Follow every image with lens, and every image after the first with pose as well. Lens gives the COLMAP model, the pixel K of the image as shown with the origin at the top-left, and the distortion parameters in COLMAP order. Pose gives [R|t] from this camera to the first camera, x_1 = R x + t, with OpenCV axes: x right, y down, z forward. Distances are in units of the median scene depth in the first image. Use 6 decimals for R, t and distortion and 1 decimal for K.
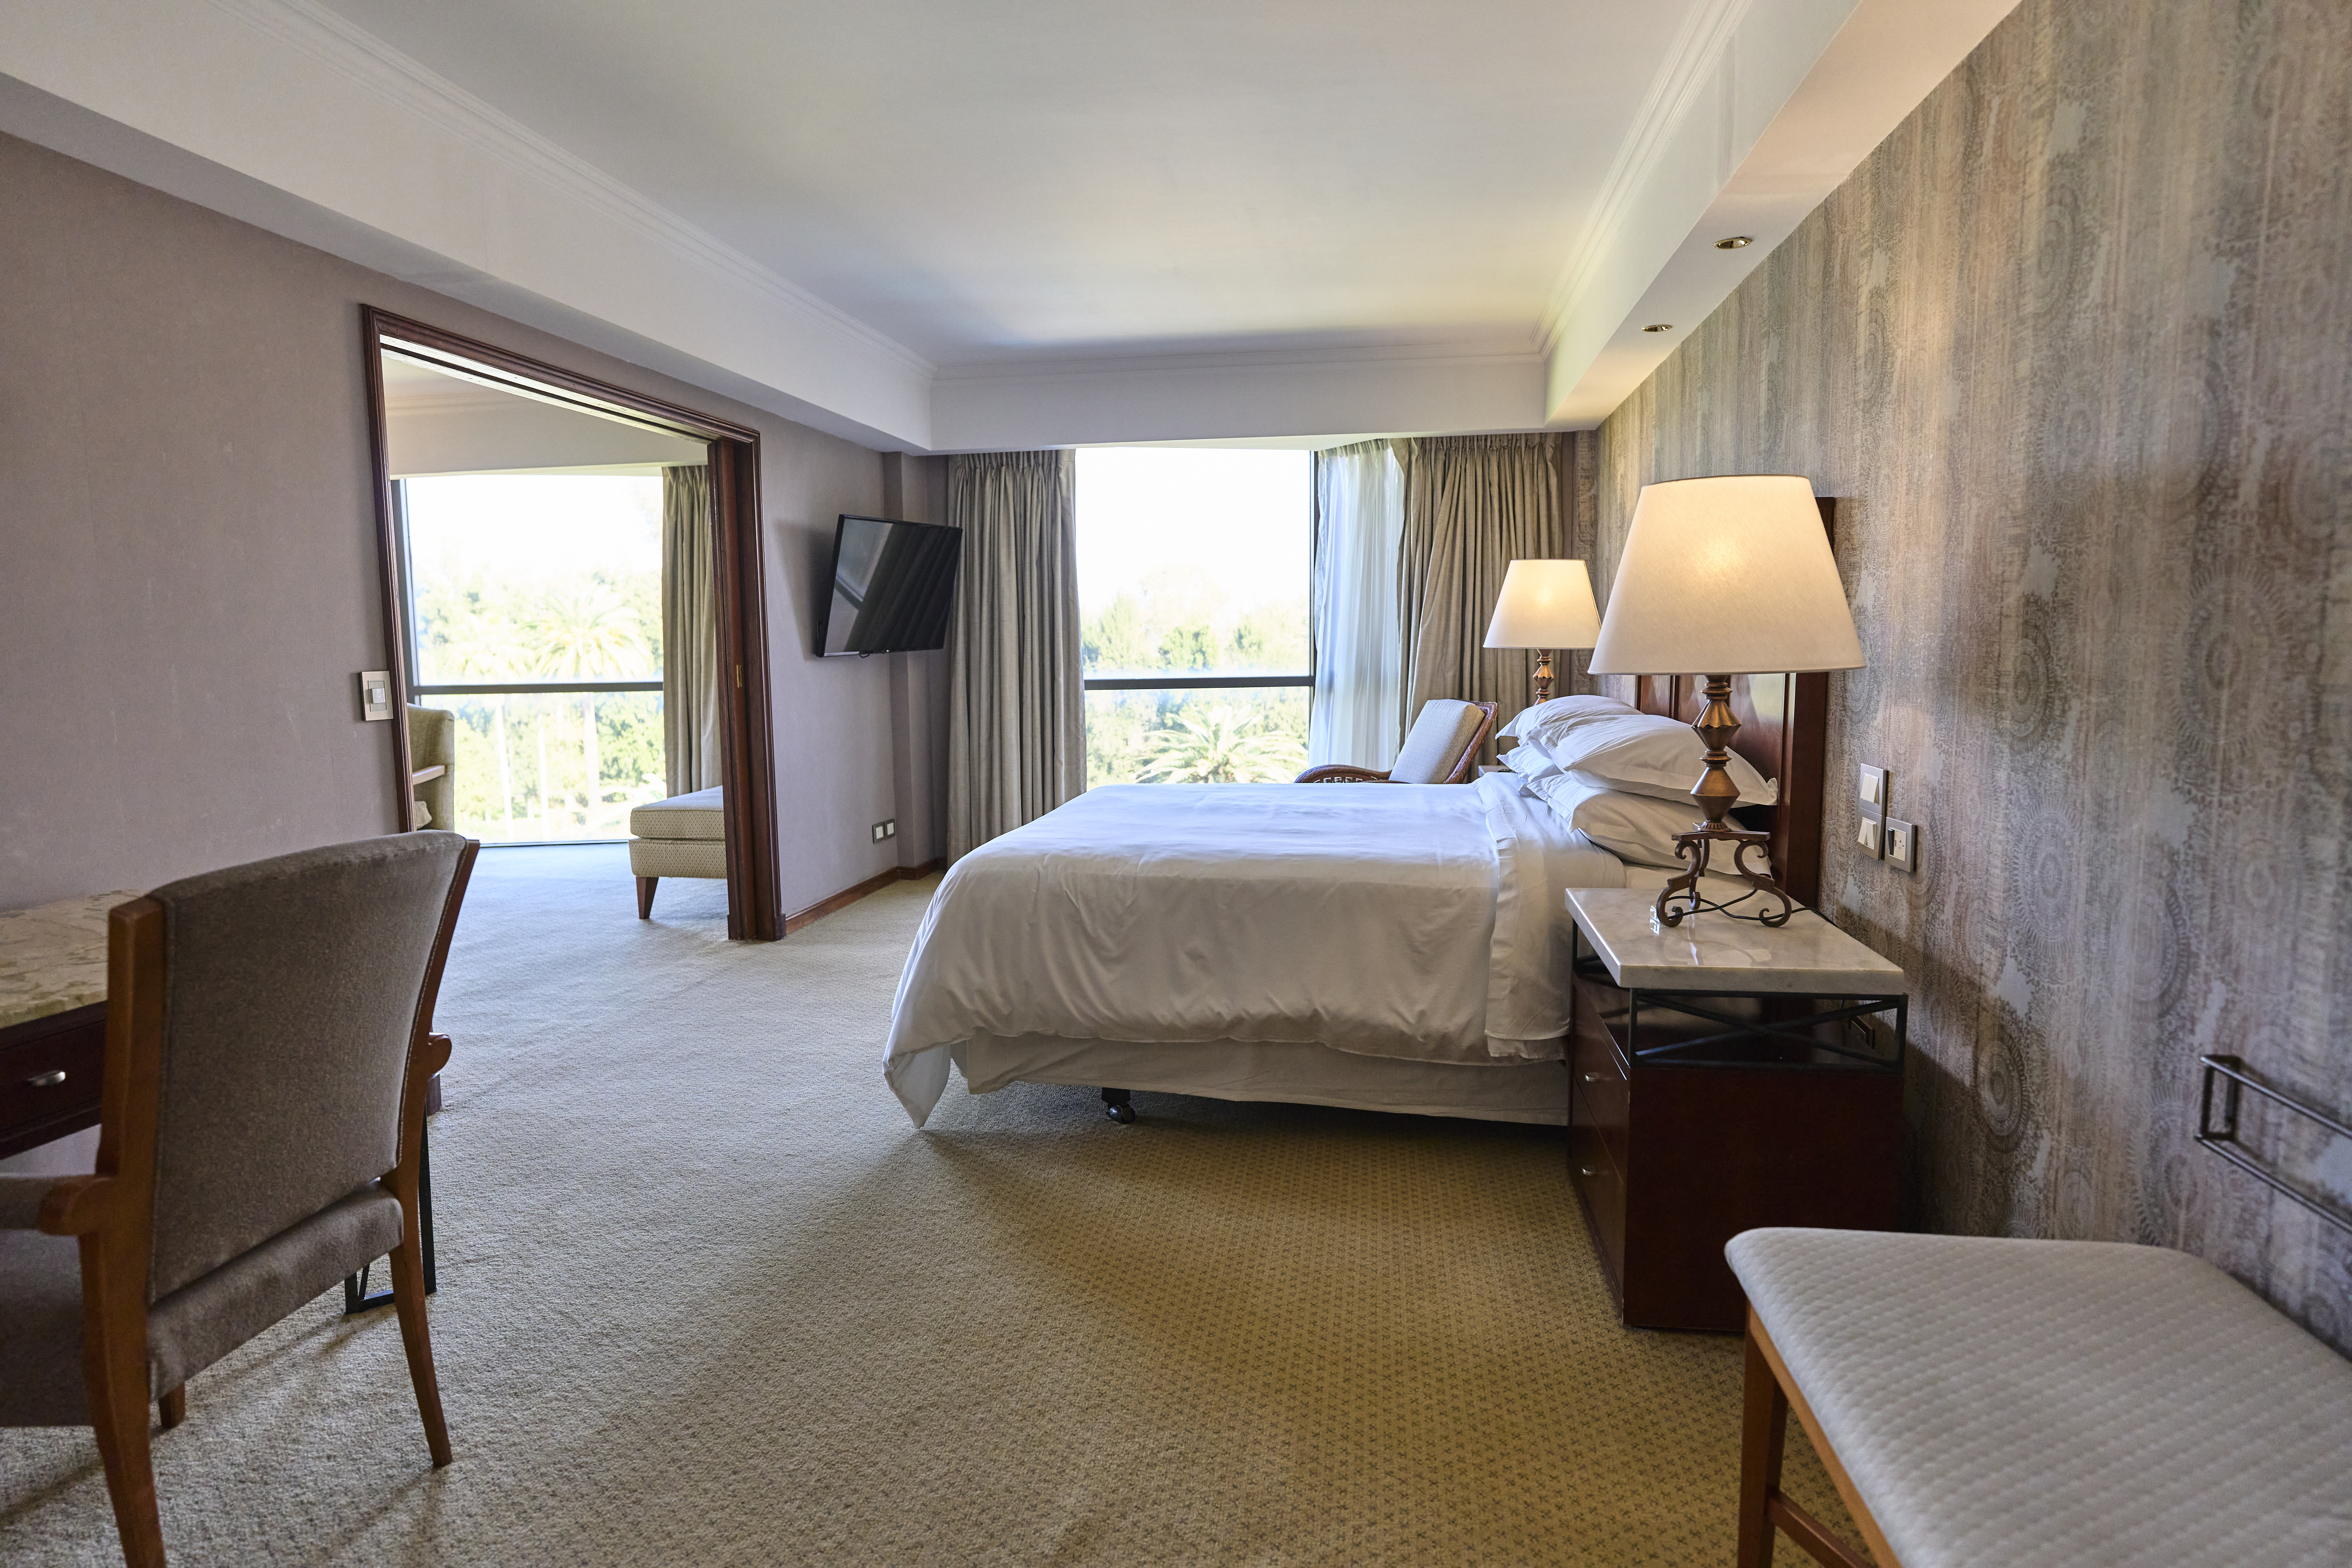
lens RADIAL K [[1323.9, 0, 1174.5], [0, 1323.9, 792.6], [0, 0, 1]] dist [-0.051795, 0.042276]
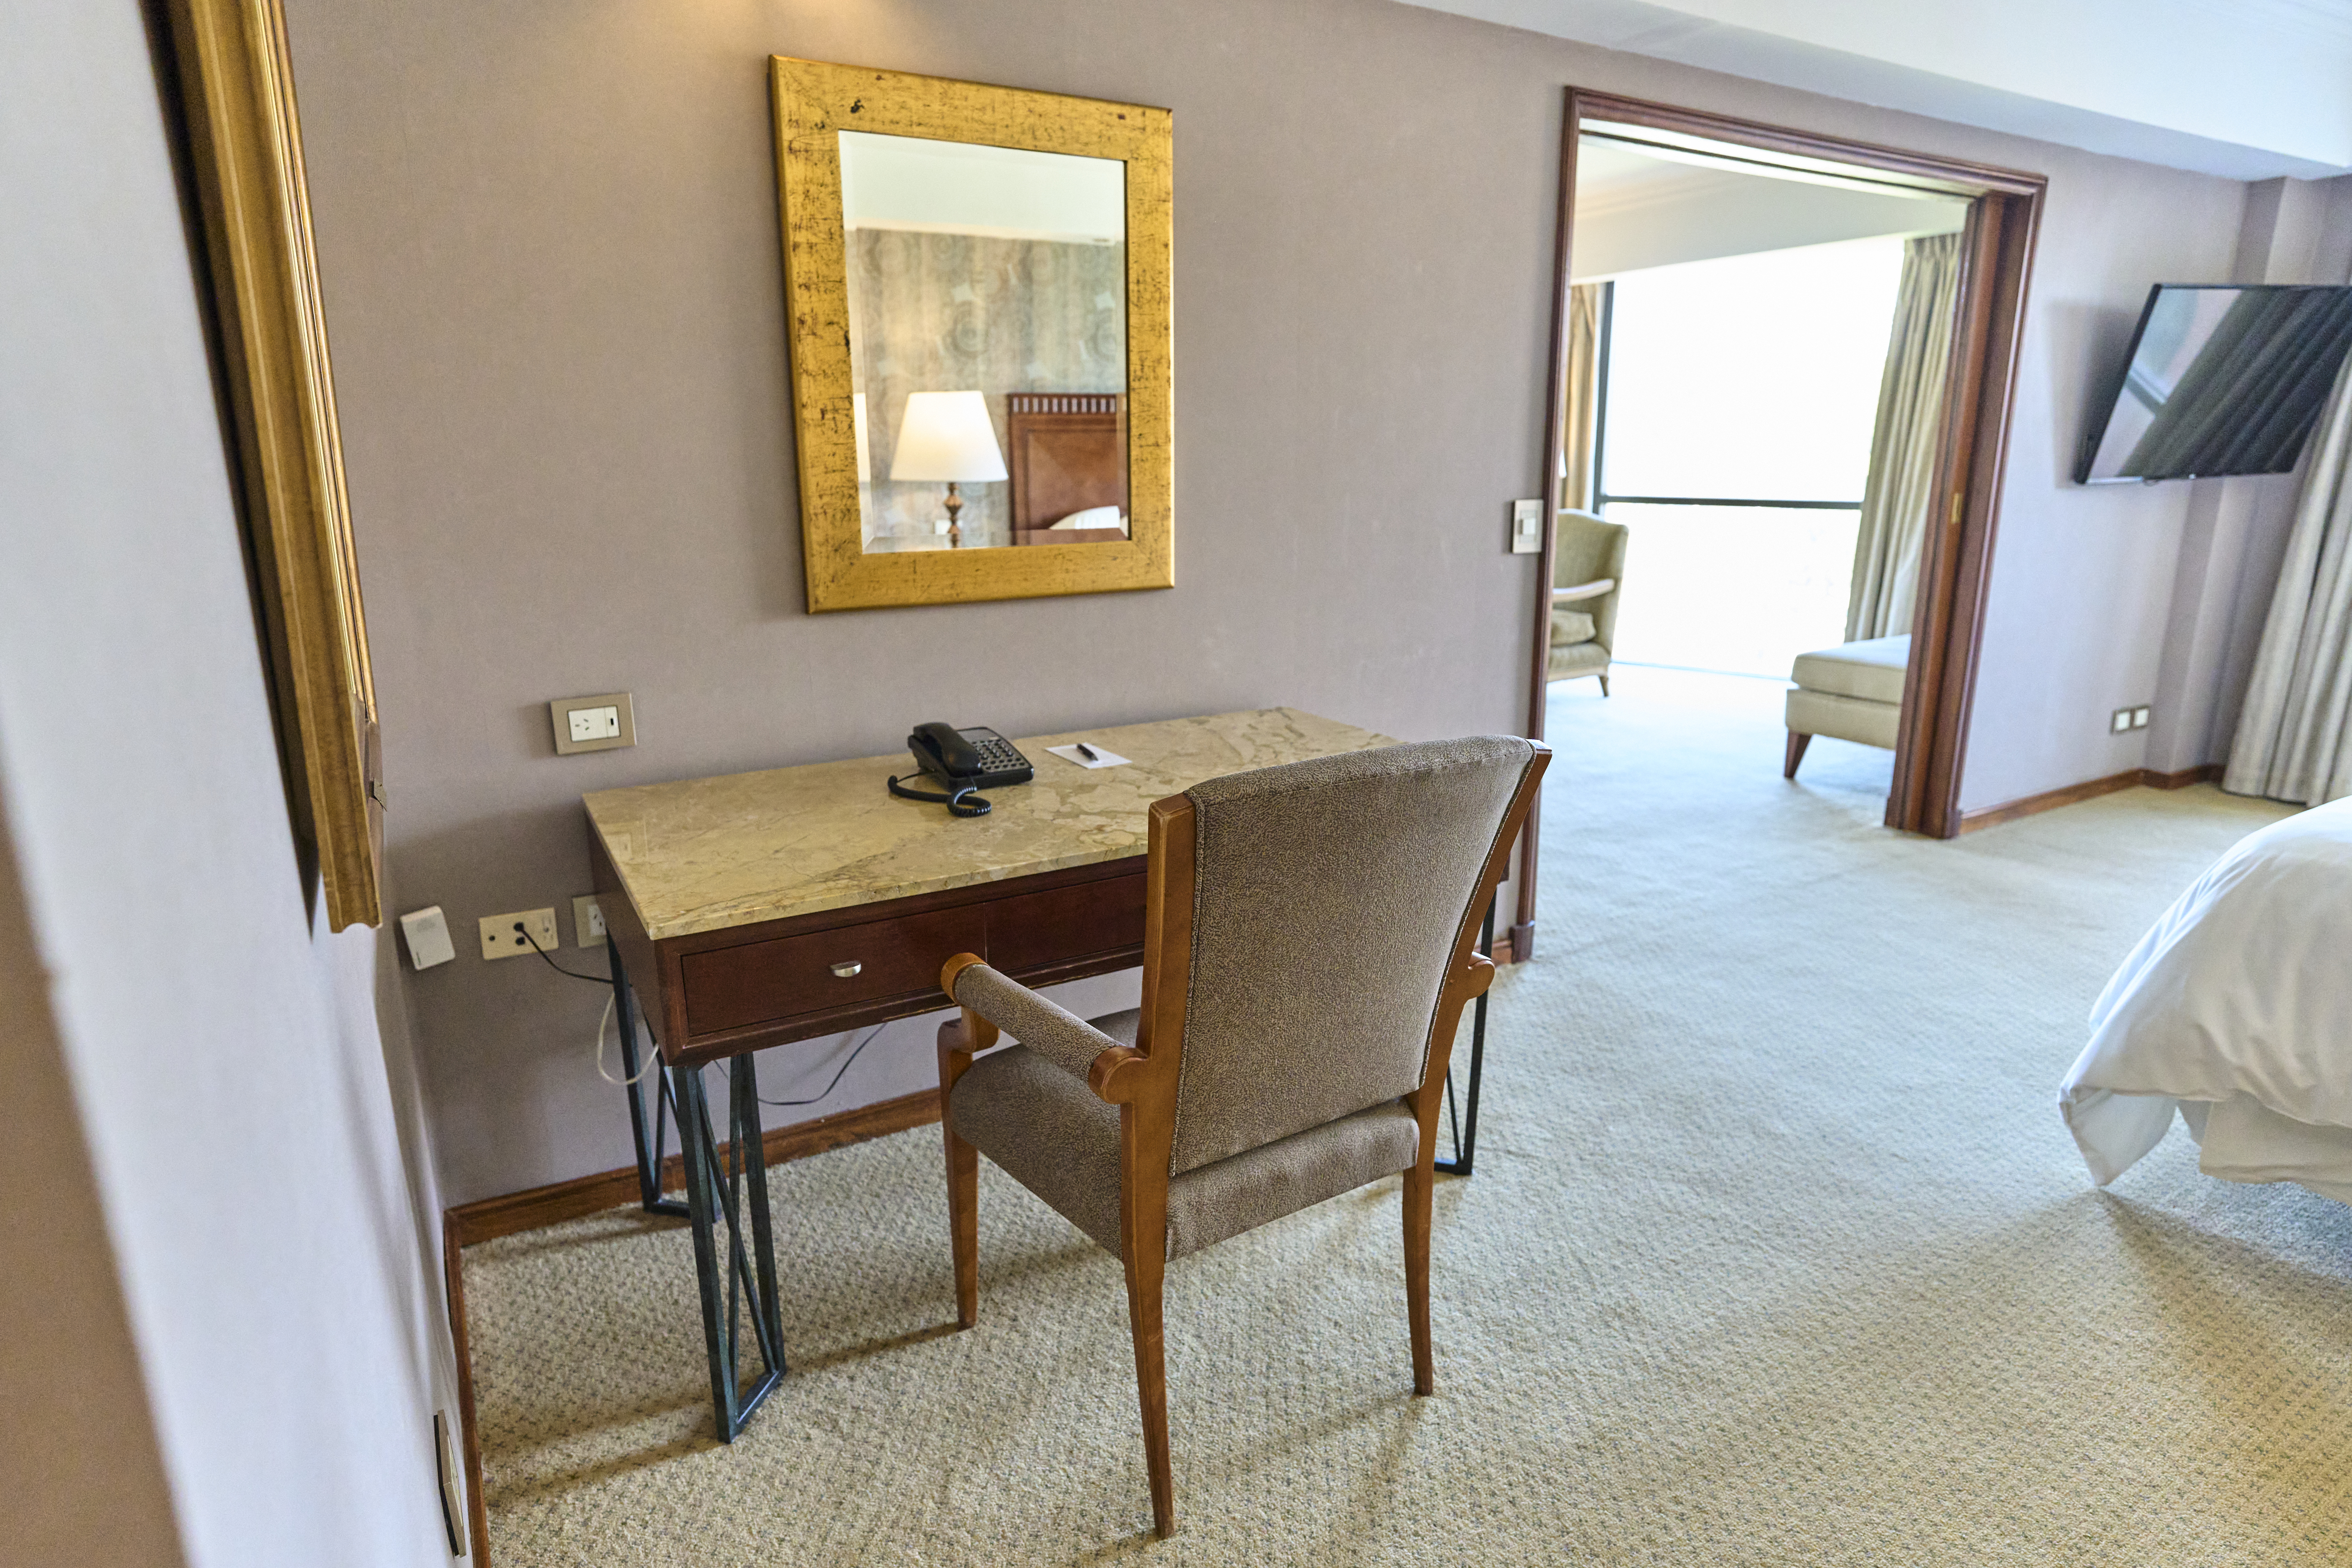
lens RADIAL K [[1333.6, 0, 1143.4], [0, 1333.6, 798.8], [0, 0, 1]] dist [-0.053257, 0.039583]
pose [[0.647514, 0.197594, -0.735991, -0.044305], [-0.082978, 0.978338, 0.189655, -0.038321], [0.757523, -0.061733, 0.649884, 0.147106]]
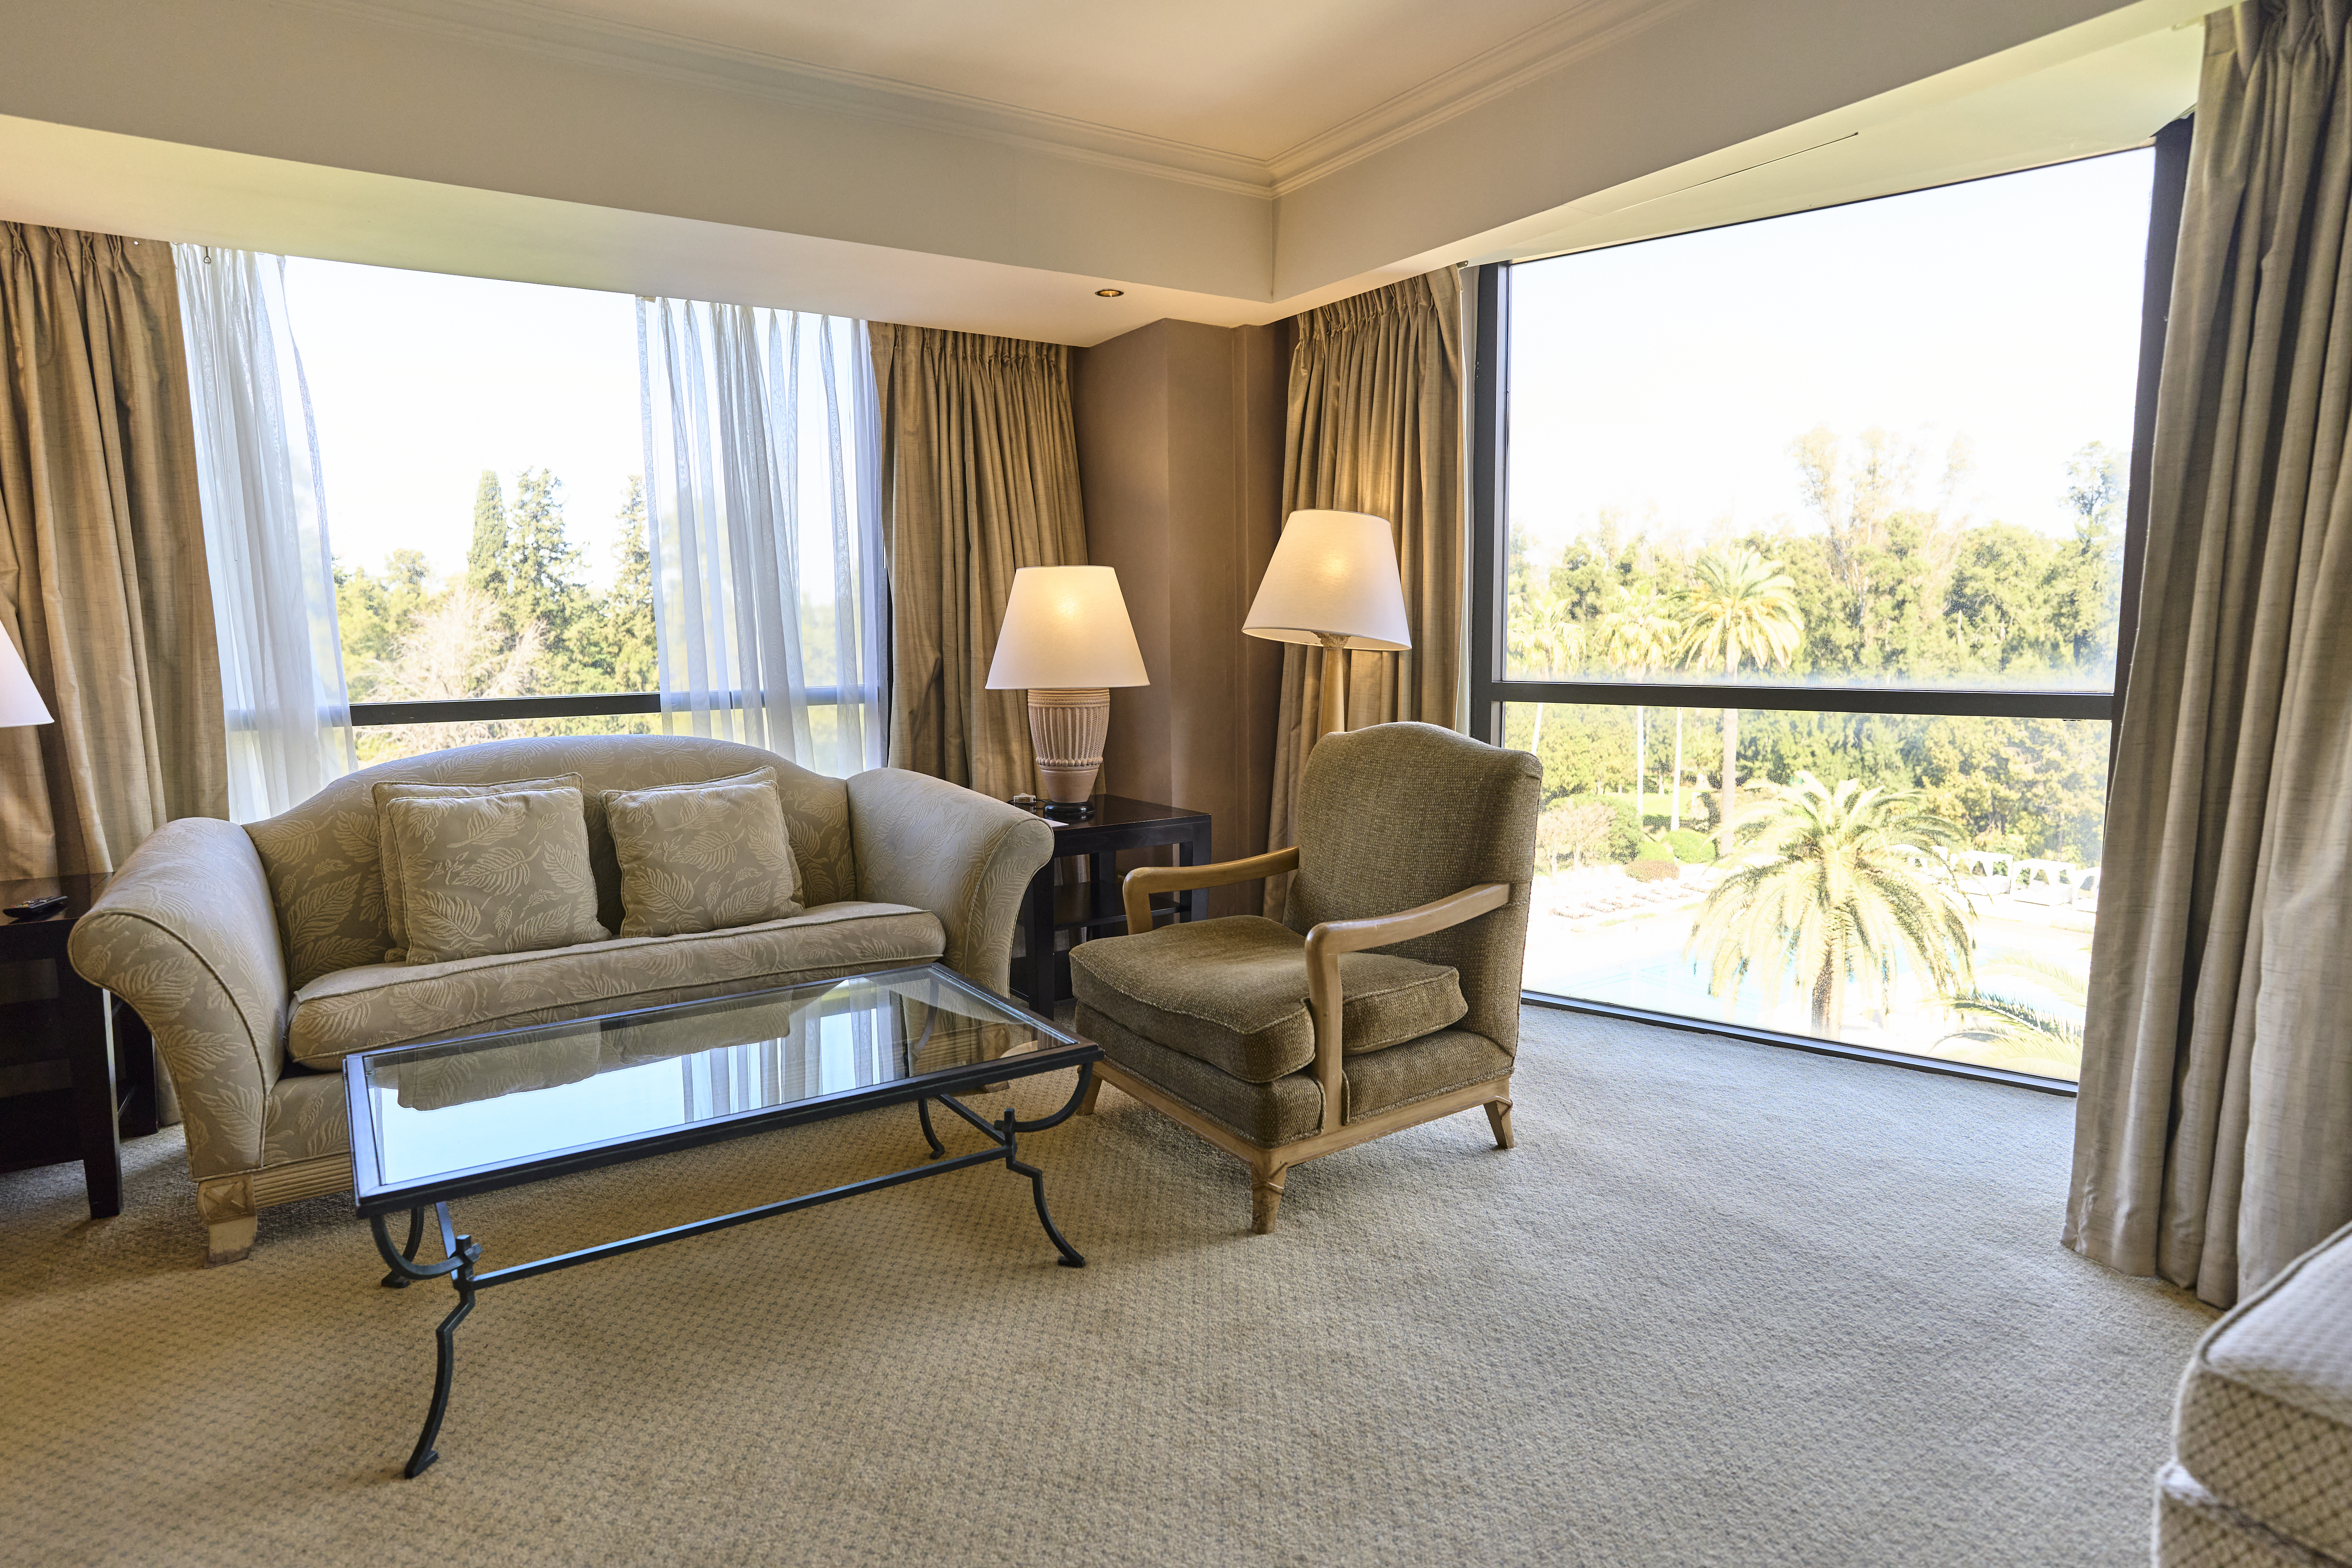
lens RADIAL K [[1323.9, 0, 1174.5], [0, 1323.9, 792.6], [0, 0, 1]] dist [-0.051795, 0.042276]
pose [[0.685966, 0.093364, -0.721619, -0.613045], [-0.078427, 0.995443, 0.054240, -0.121268], [0.723394, 0.019388, 0.690163, 1.174367]]
